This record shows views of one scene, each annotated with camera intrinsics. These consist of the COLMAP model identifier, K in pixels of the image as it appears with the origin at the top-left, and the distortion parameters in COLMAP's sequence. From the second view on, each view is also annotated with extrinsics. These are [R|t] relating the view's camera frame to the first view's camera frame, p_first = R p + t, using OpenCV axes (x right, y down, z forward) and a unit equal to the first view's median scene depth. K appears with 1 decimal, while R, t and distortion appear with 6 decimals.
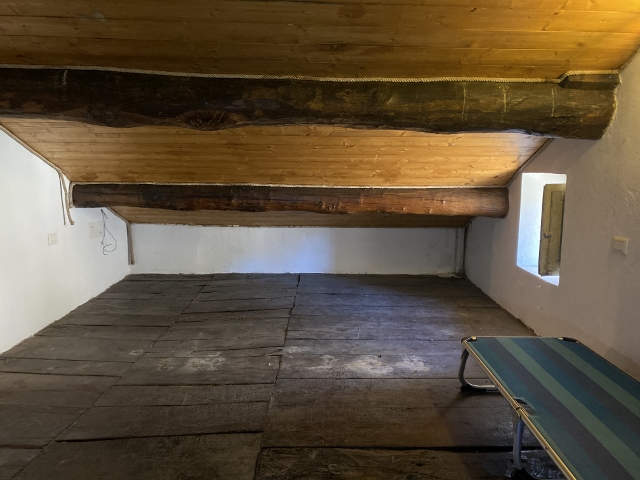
lens RADIAL K [[495.8, 0, 318.1], [0, 495.8, 238.1], [0, 0, 1]] dist [0.023020, -0.008087]
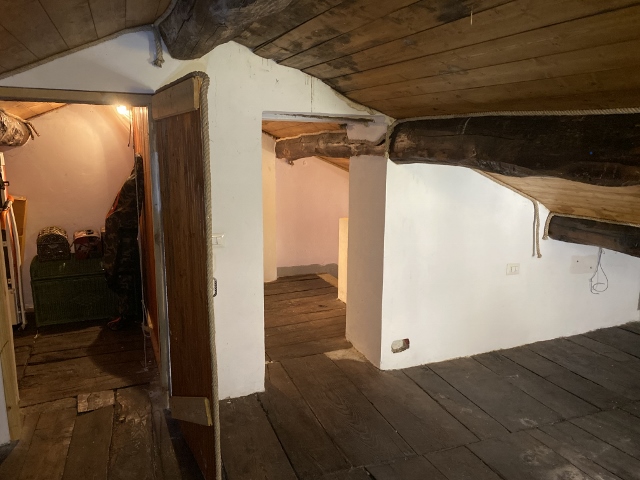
lens RADIAL K [[495.8, 0, 318.1], [0, 495.8, 238.1], [0, 0, 1]] dist [0.023020, -0.008087]
pose [[0.382273, 0.166898, -0.908852, 0.220883], [-0.139313, 0.982721, 0.121866, -0.134002], [0.913487, 0.080029, 0.398919, 0.264415]]
